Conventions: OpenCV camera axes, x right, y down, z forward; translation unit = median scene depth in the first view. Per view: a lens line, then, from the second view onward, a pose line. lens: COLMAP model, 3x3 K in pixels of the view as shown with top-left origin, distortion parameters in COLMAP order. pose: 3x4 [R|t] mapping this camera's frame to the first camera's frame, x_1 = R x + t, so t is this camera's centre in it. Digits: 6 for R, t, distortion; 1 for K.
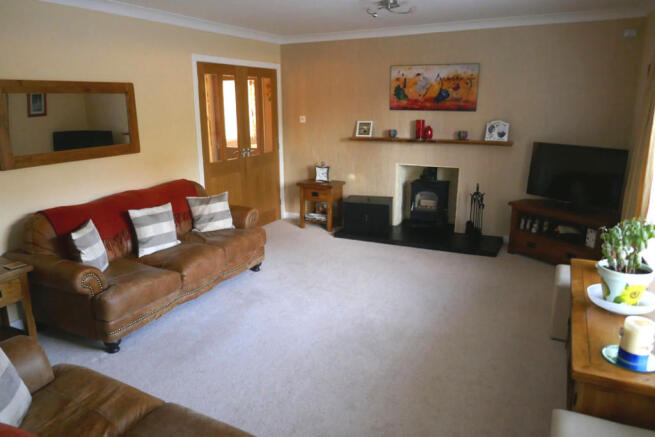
lens RADIAL K [[473.1, 0, 325.5], [0, 473.1, 217.3], [0, 0, 1]] dist [-0.036346, -0.003410]
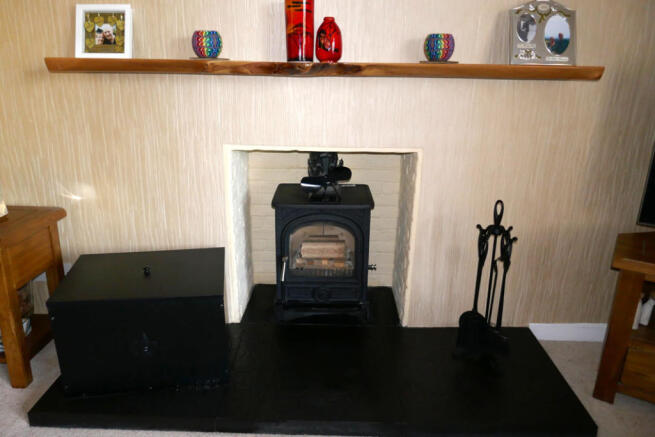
lens RADIAL K [[473.1, 0, 324.4], [0, 473.1, 222.3], [0, 0, 1]] dist [-0.036346, -0.003410]
pose [[0.894373, -0.114674, 0.432373, 0.066852], [0.084443, 0.992485, 0.088555, -0.085813], [-0.439279, -0.042690, 0.897336, 0.685852]]
